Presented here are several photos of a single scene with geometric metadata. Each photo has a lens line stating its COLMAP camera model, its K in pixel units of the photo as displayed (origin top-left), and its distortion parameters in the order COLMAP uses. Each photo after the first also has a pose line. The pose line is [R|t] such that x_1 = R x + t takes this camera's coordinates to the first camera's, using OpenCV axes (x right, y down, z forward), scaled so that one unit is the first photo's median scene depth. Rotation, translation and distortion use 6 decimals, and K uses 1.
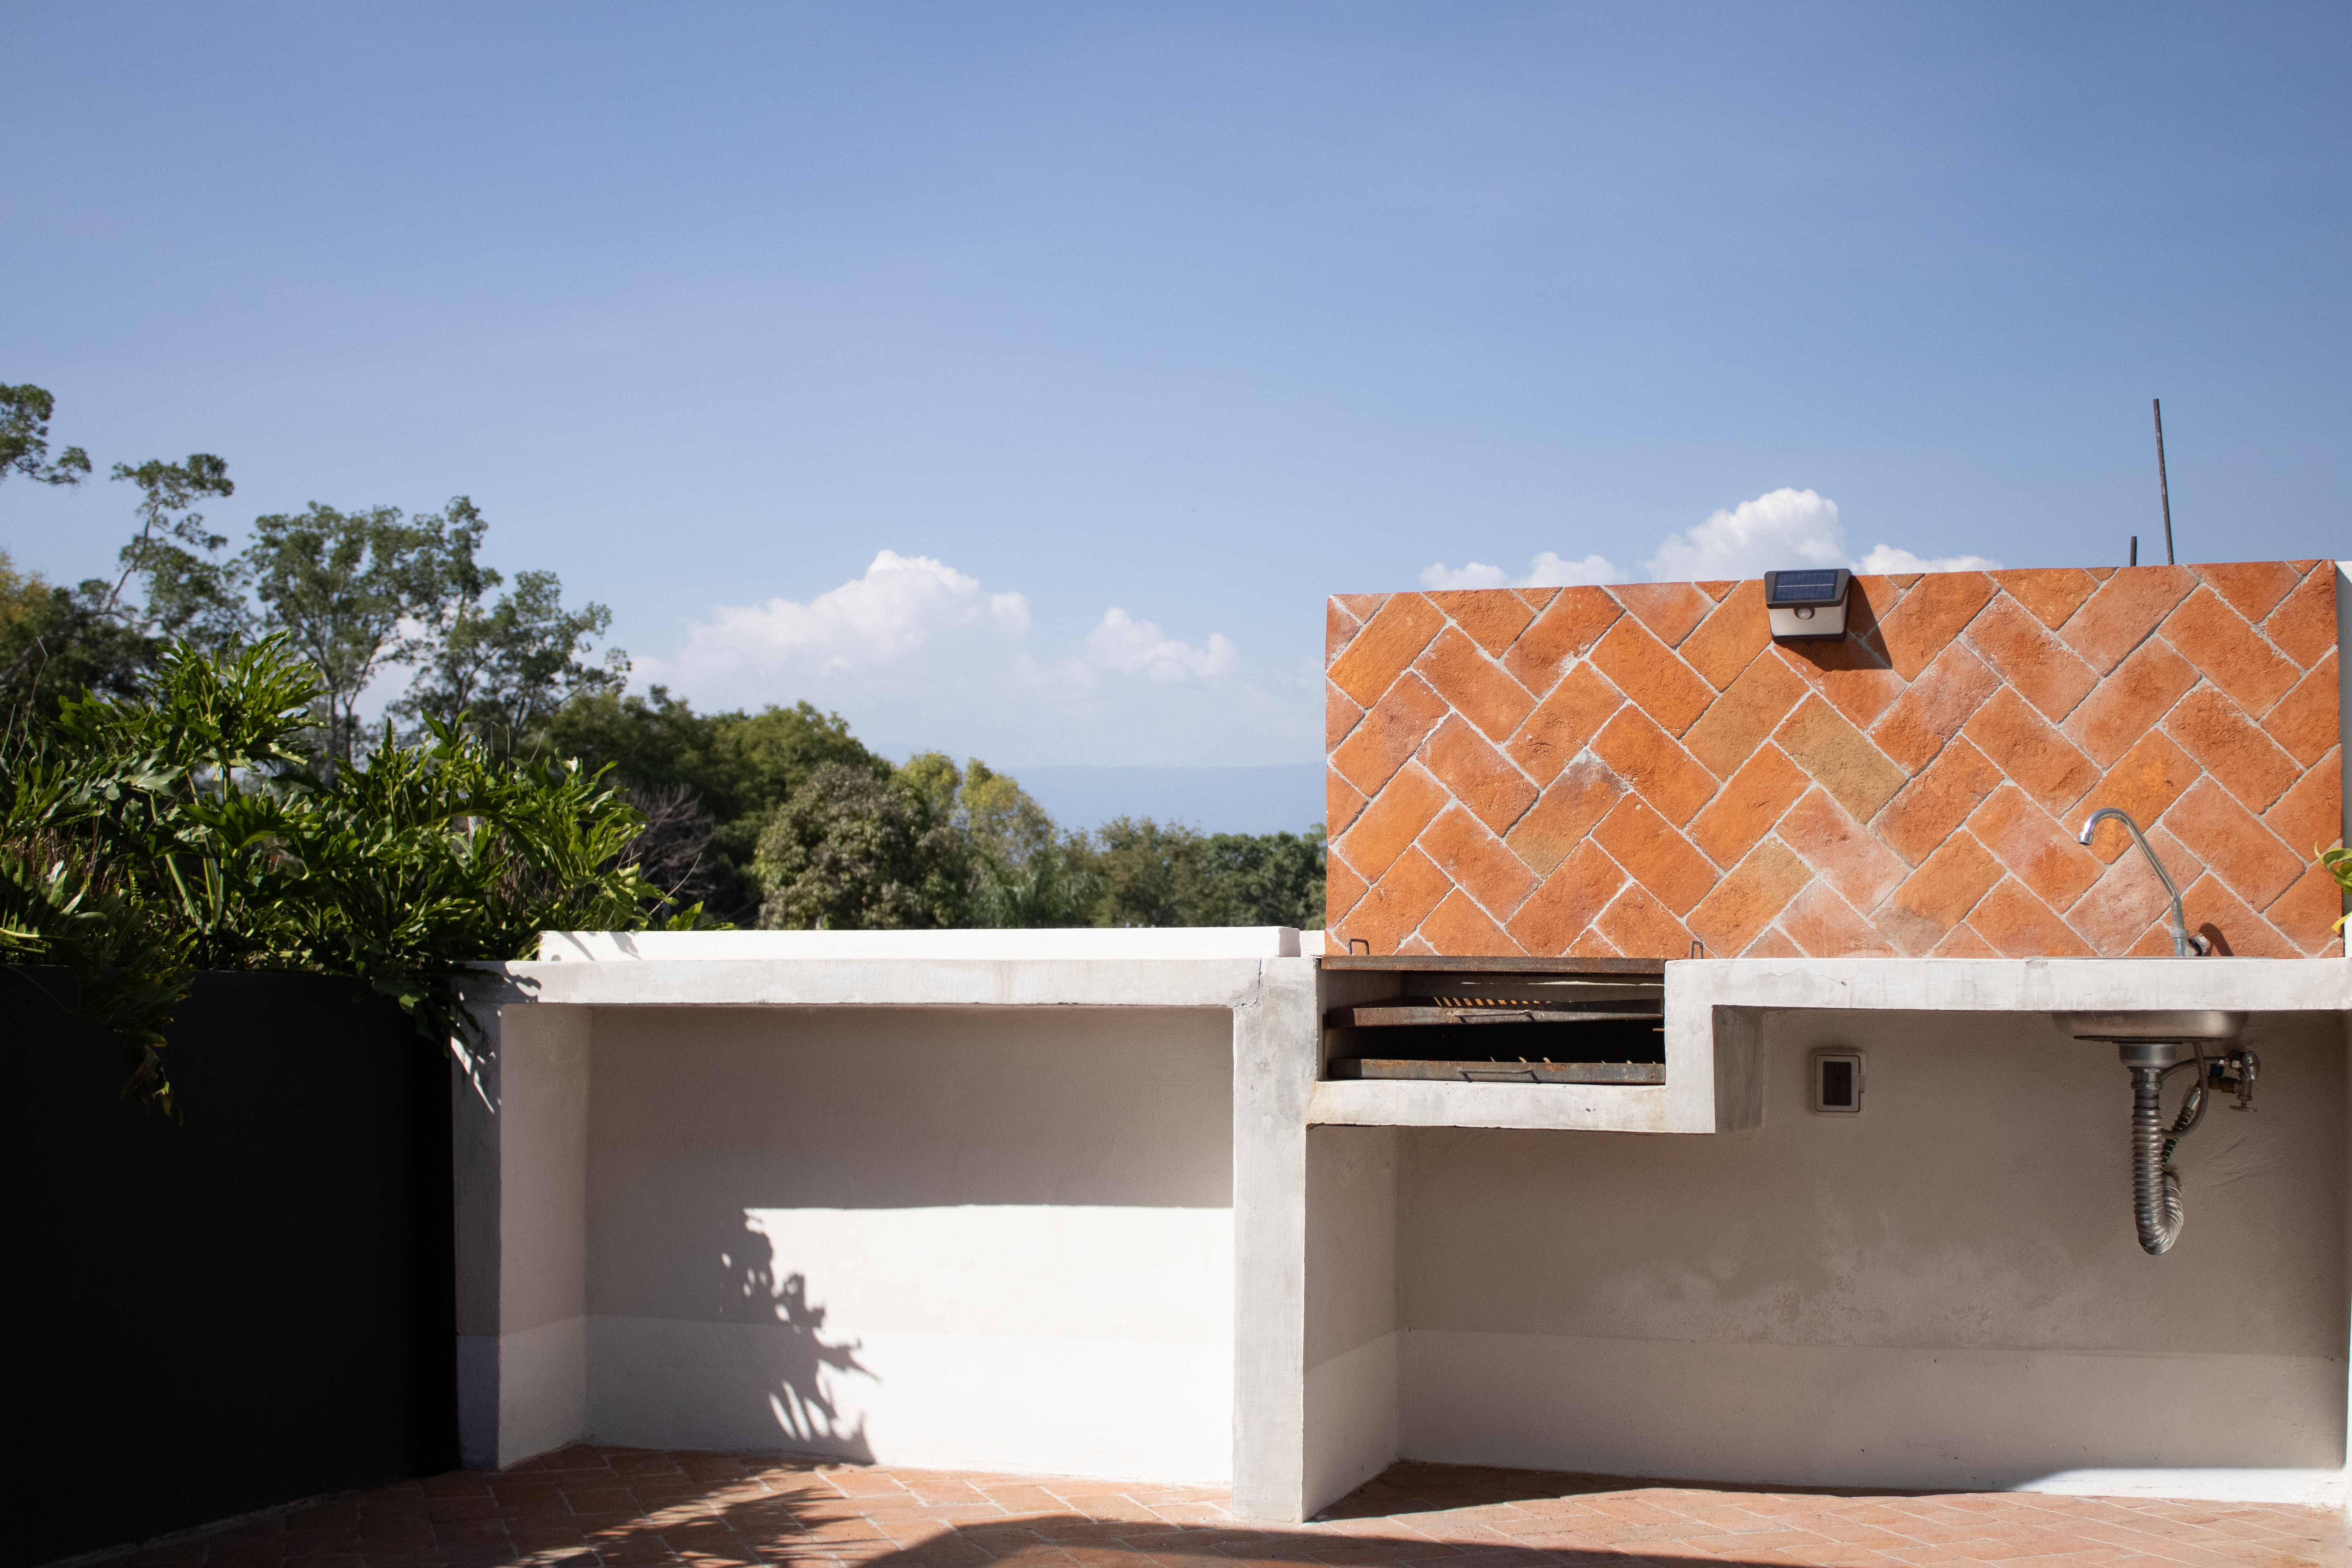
lens RADIAL K [[2745.2, 0, 1172.7], [0, 2745.2, 791.4], [0, 0, 1]] dist [-0.101397, 0.000000]
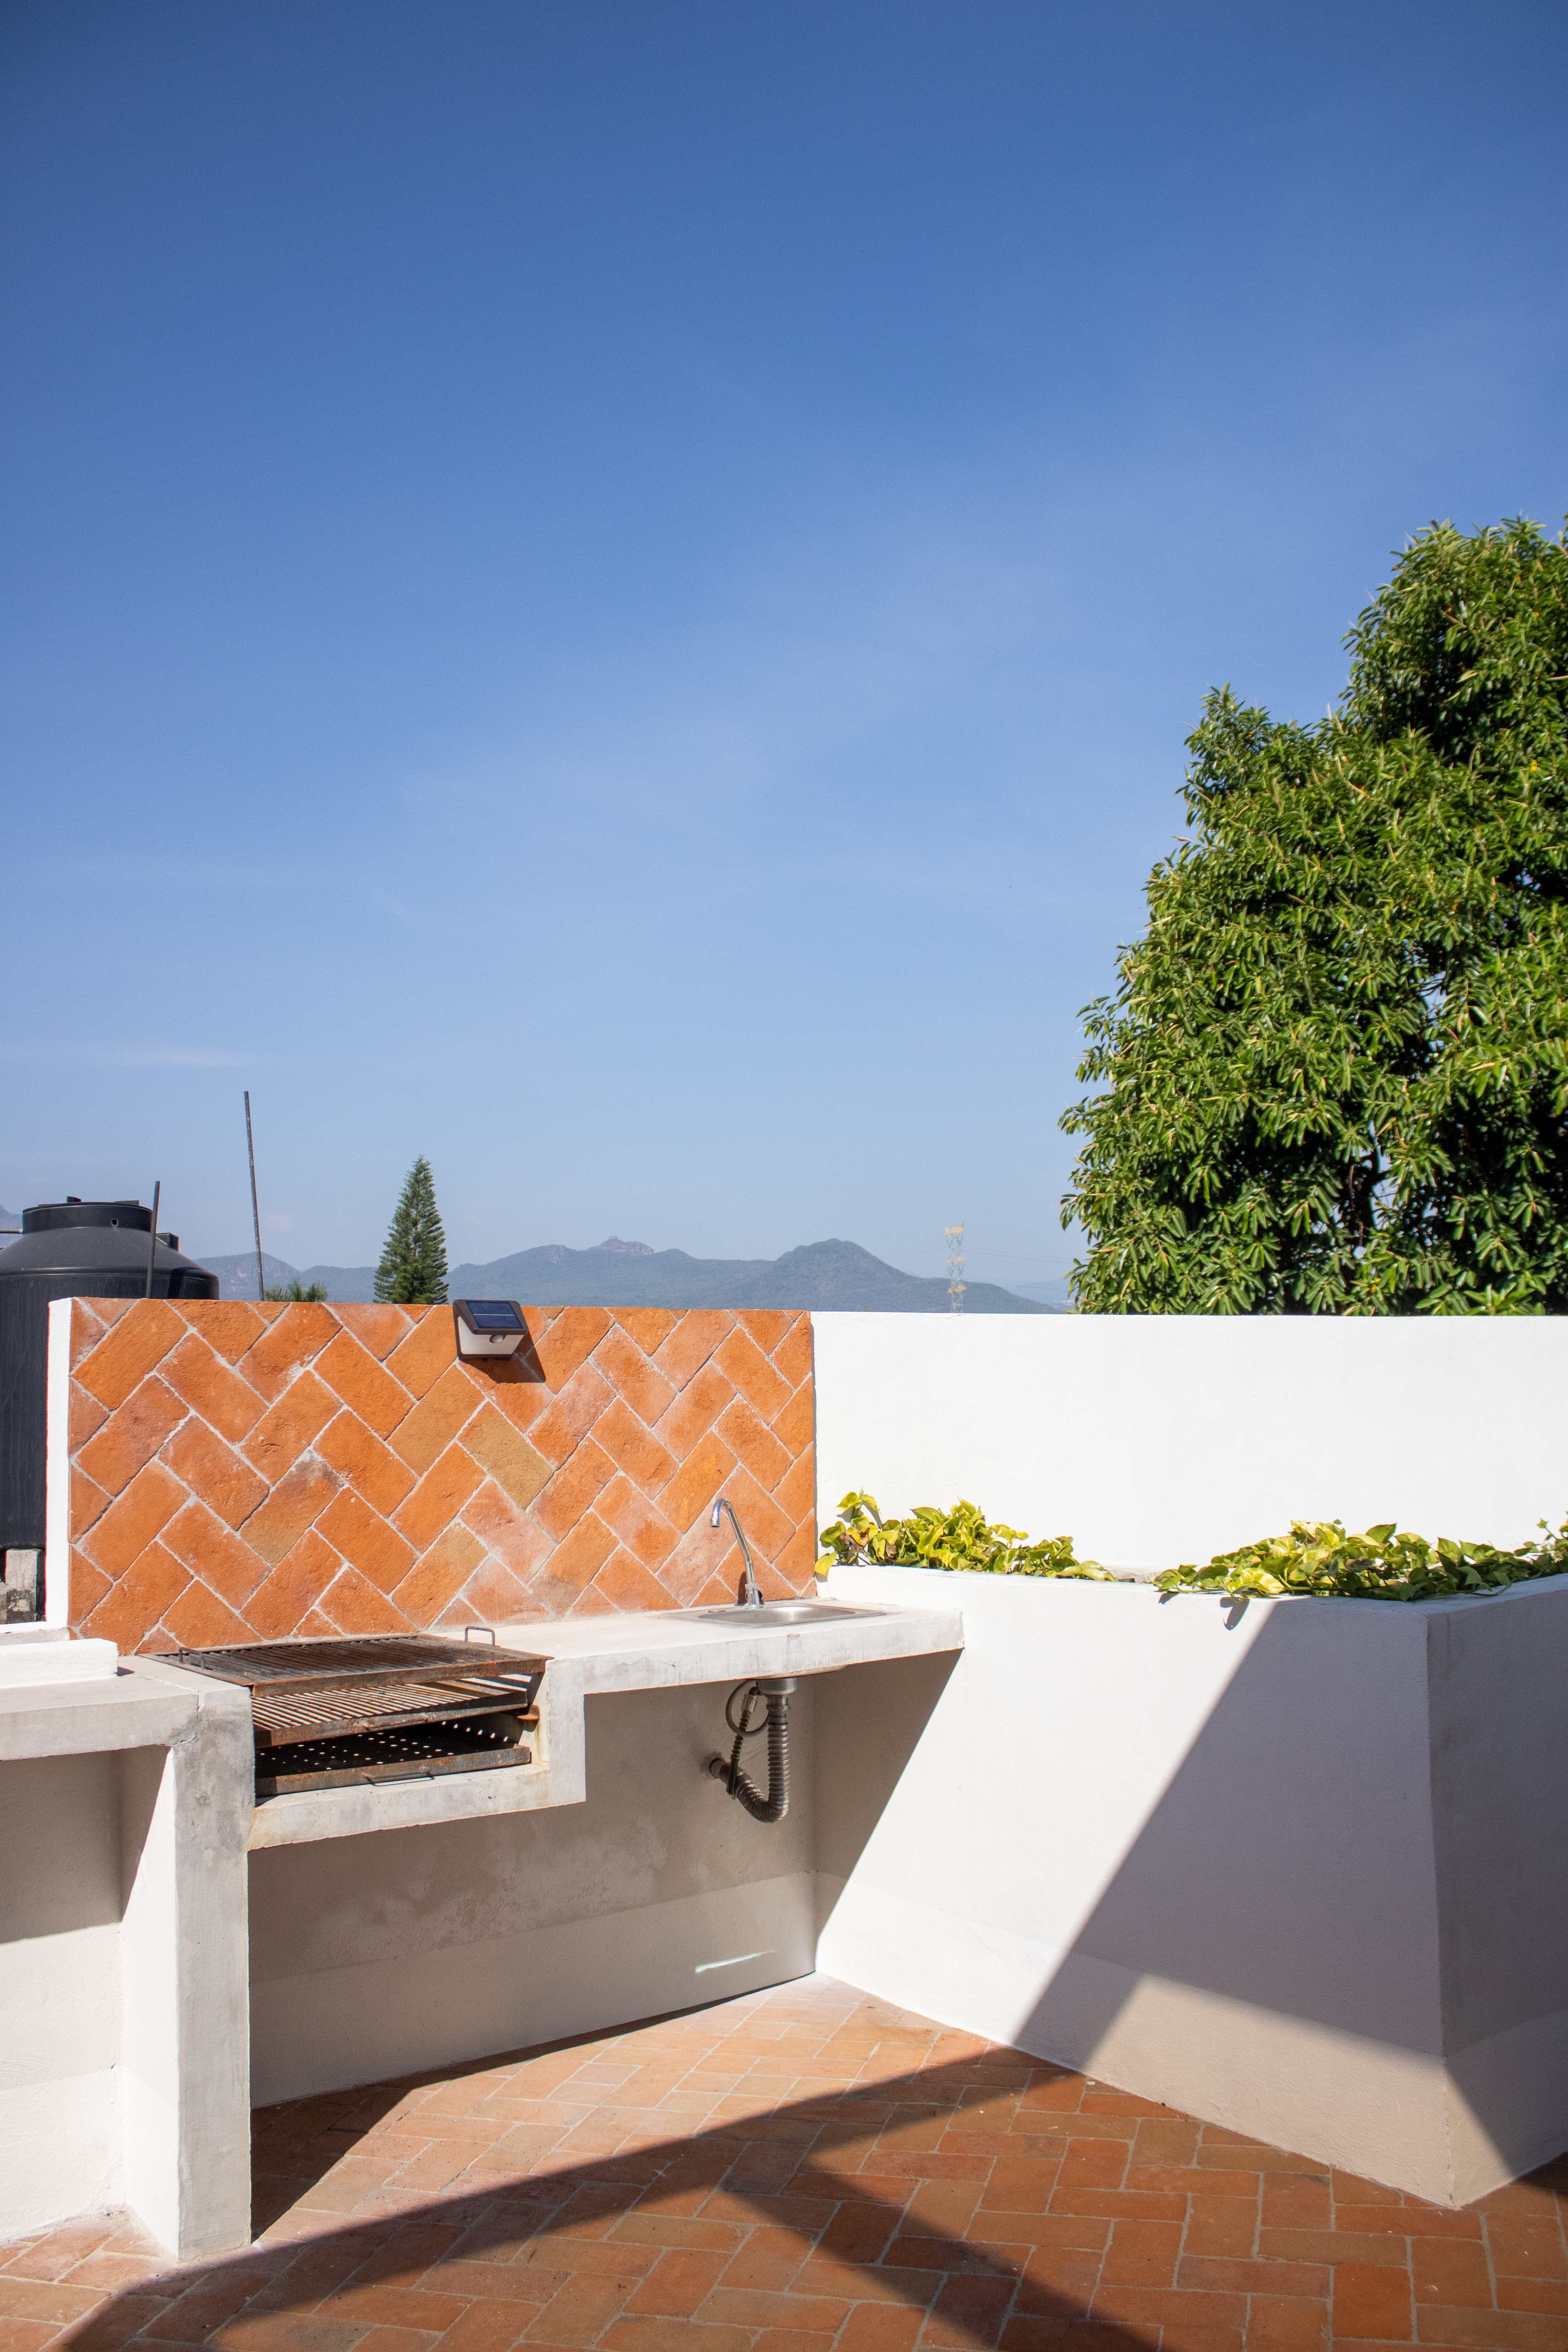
lens RADIAL K [[1975.5, 0, 783.9], [0, 1975.5, 1168.9], [0, 0, 1]] dist [-0.155873, 0.132341]
pose [[0.561355, 0.074306, 0.824233, -0.423359], [-0.036057, 0.997211, -0.065343, -0.087856], [-0.826790, 0.006961, 0.562468, 0.401584]]
